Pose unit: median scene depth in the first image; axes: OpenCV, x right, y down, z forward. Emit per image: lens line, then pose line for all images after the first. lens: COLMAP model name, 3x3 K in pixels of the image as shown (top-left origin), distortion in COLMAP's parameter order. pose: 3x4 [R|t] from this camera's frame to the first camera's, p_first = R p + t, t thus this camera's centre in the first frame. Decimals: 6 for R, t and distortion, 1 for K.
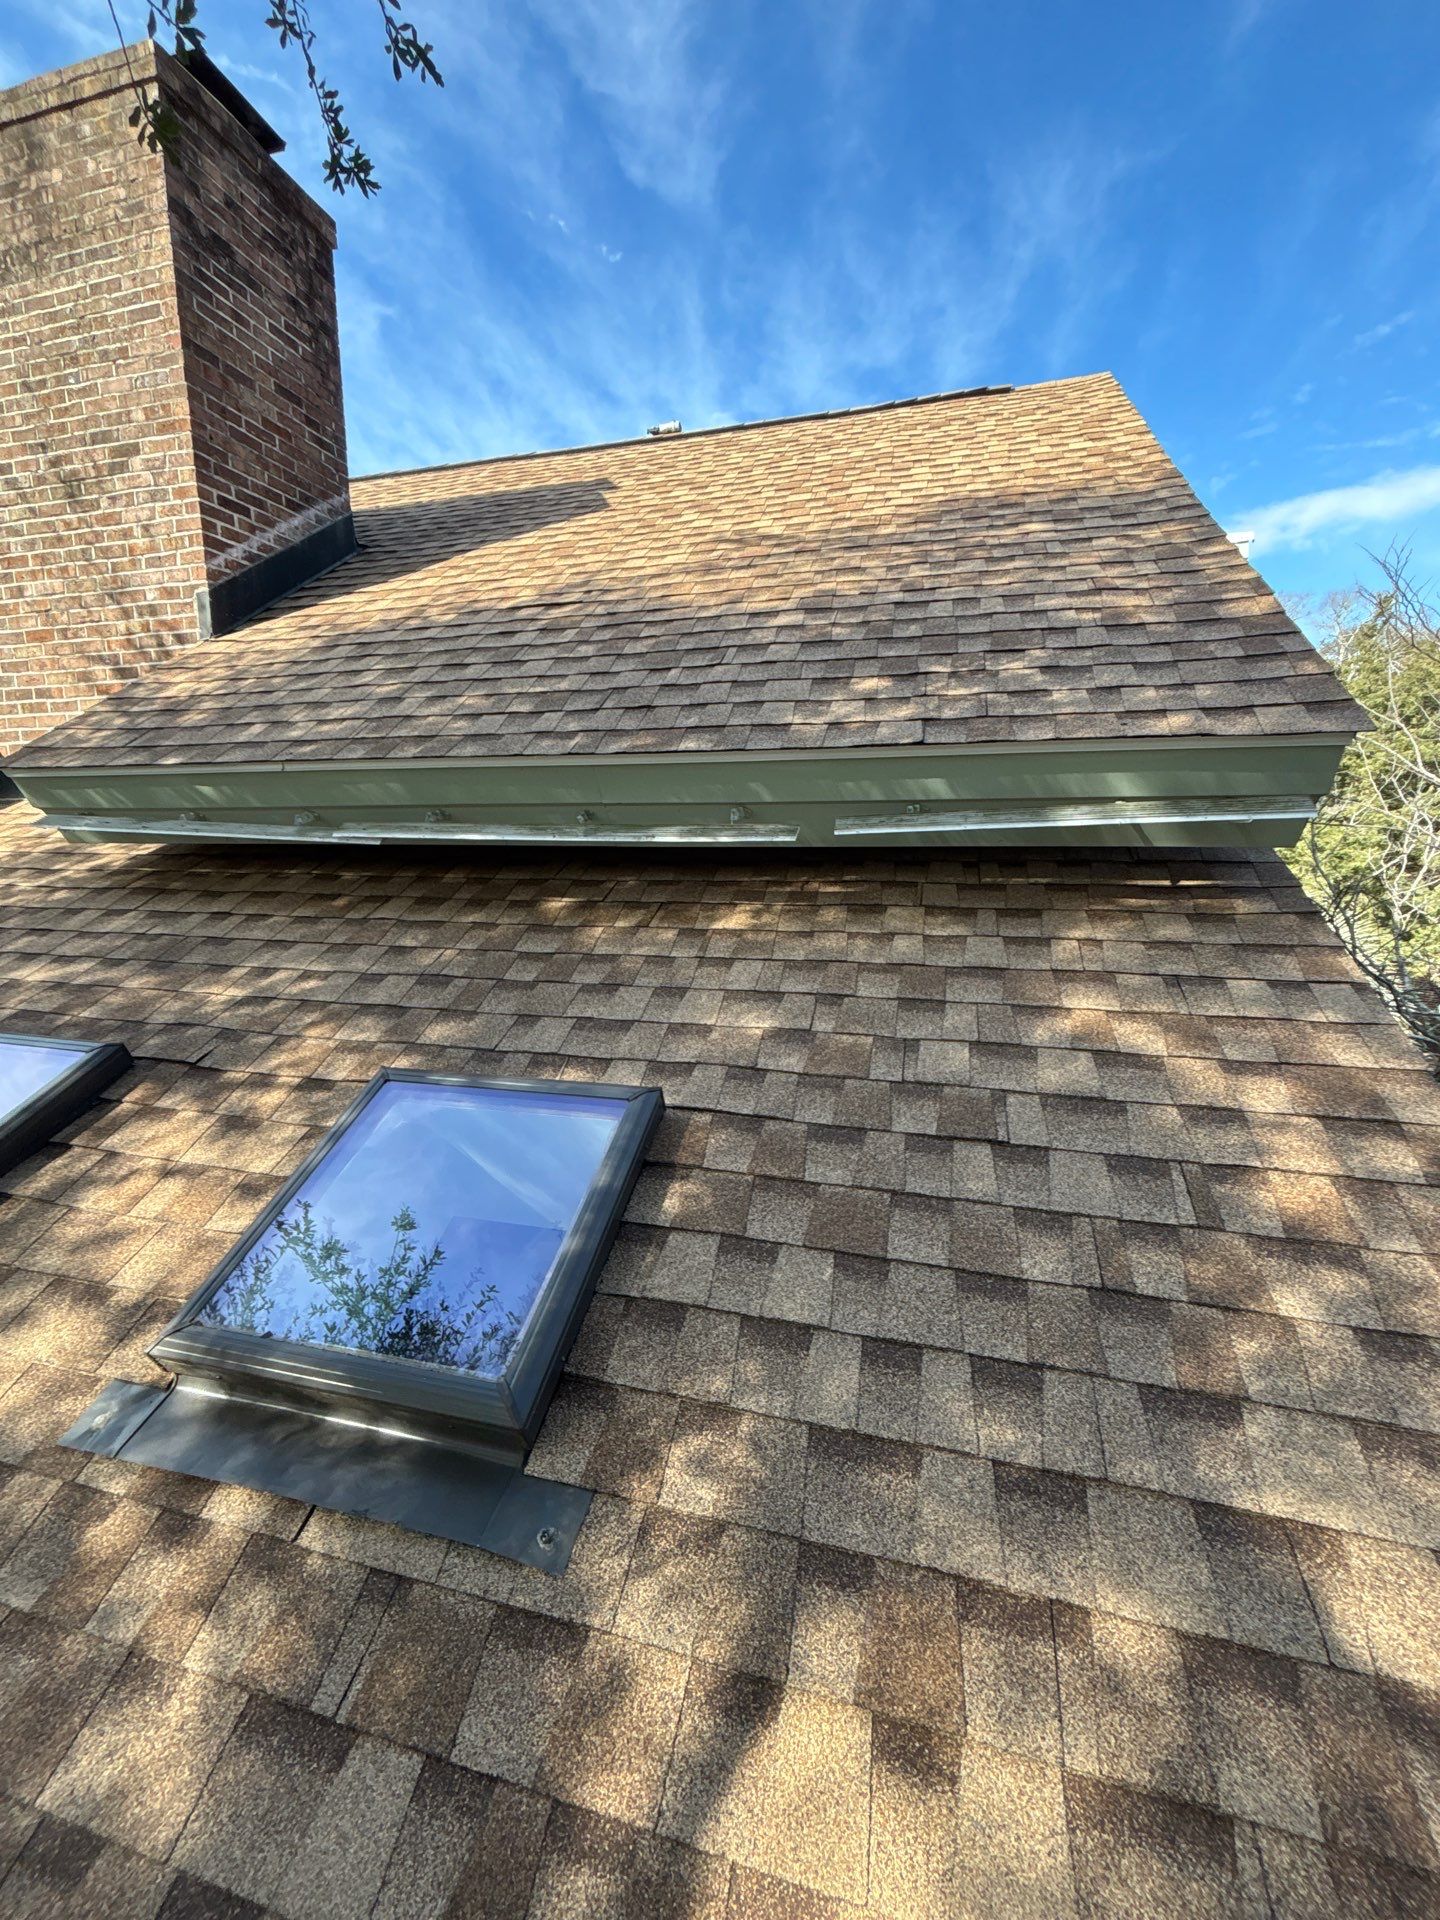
lens RADIAL K [[784.7, 0, 725.4], [0, 784.7, 954.5], [0, 0, 1]] dist [0.000406, 0.001646]
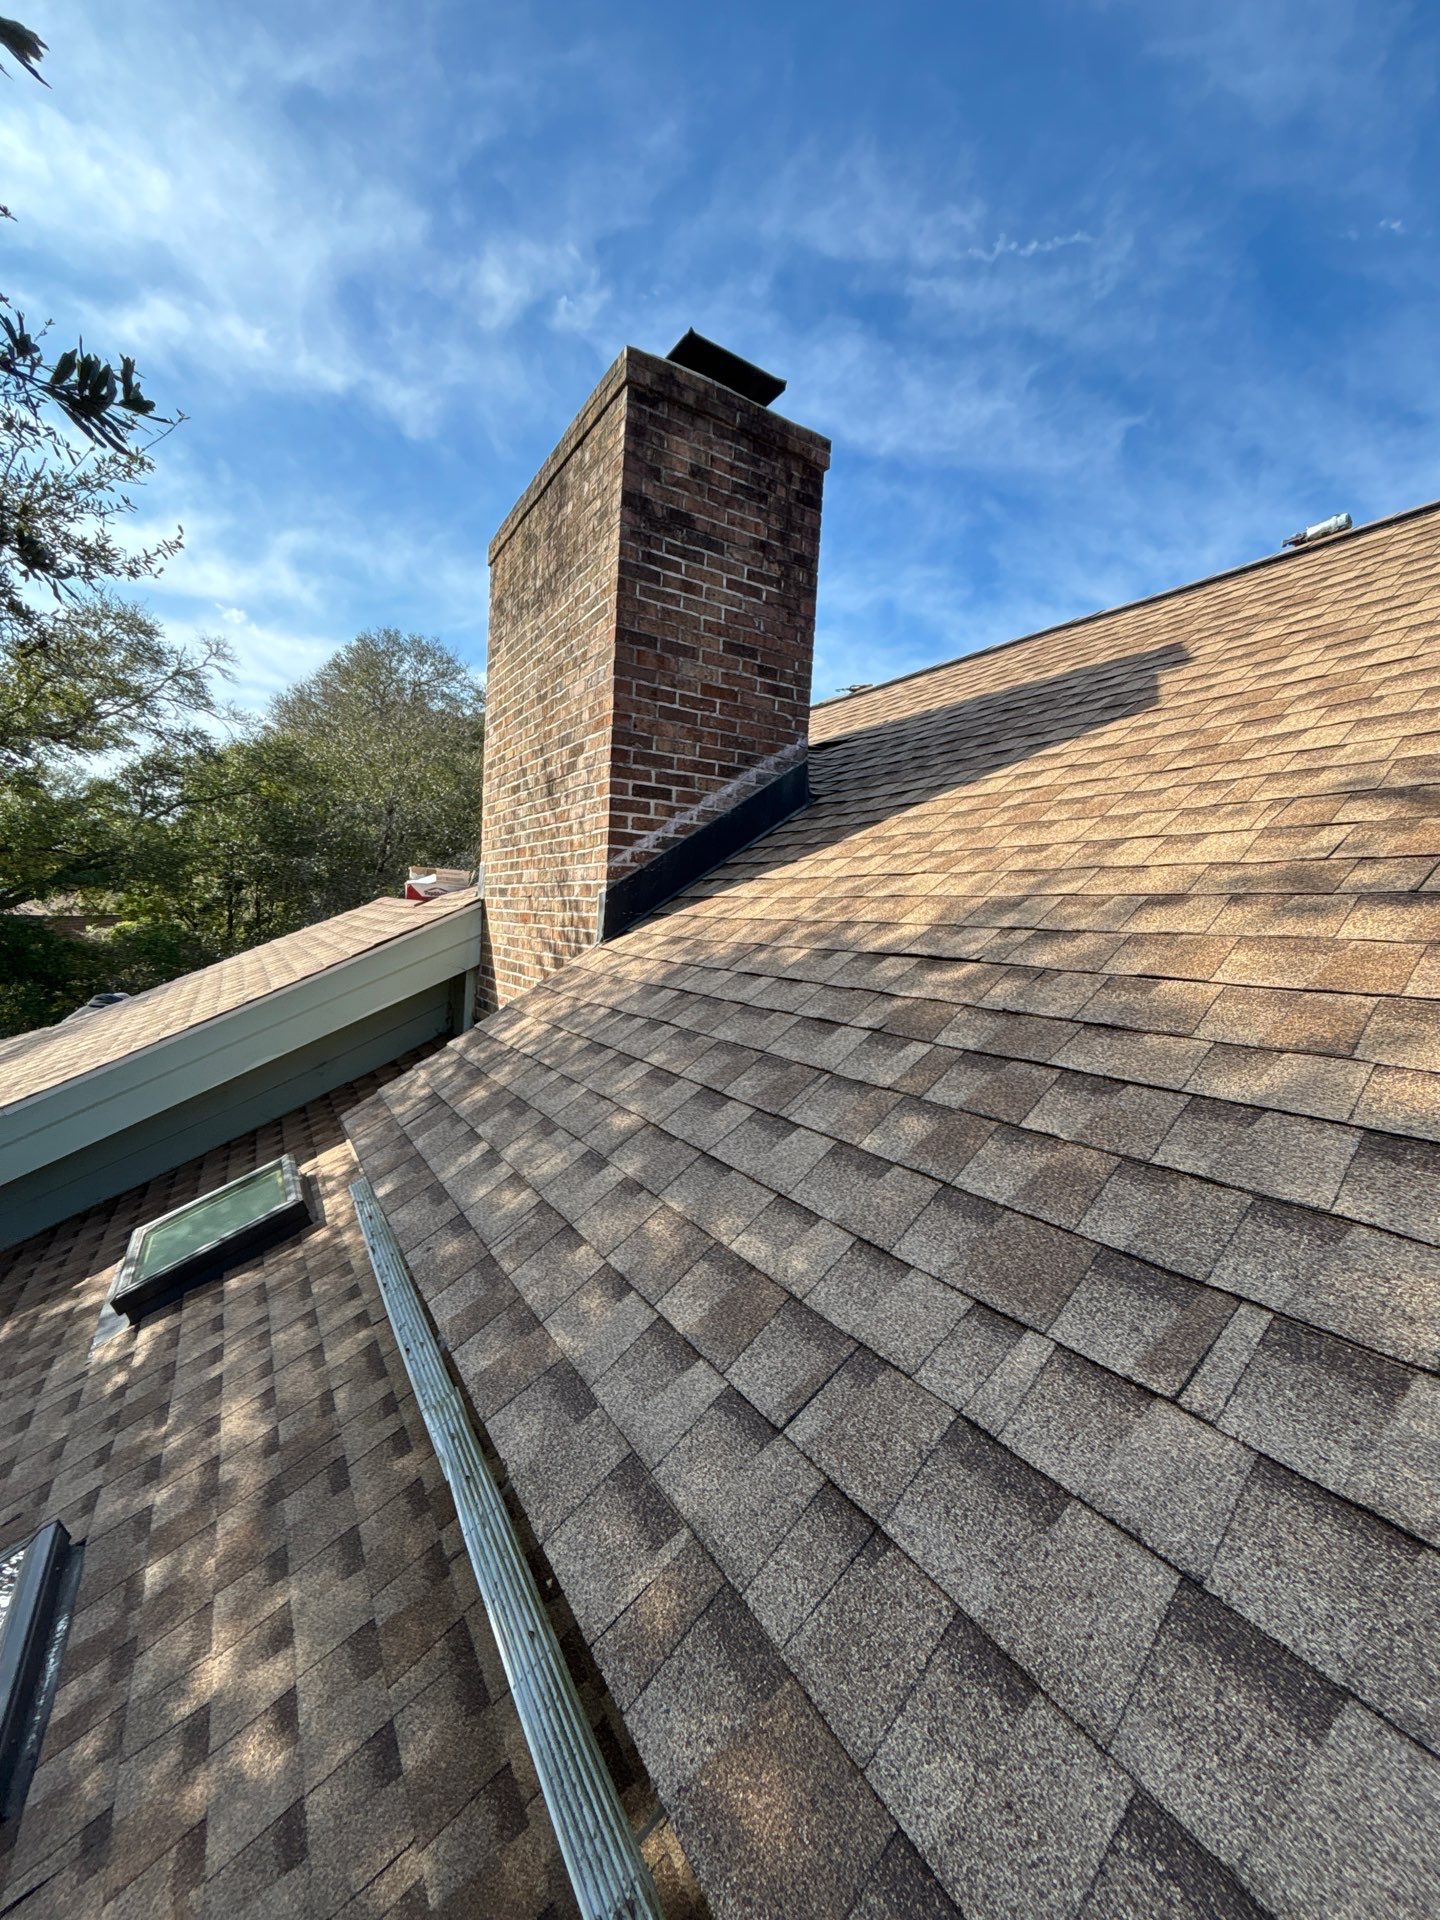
lens RADIAL K [[784.7, 0, 725.4], [0, 784.7, 954.5], [0, 0, 1]] dist [0.000406, 0.001646]
pose [[0.733772, 0.065549, -0.676226, 0.037498], [-0.158188, 0.984463, -0.076223, -0.333365], [0.660723, 0.162901, 0.732740, 0.436112]]
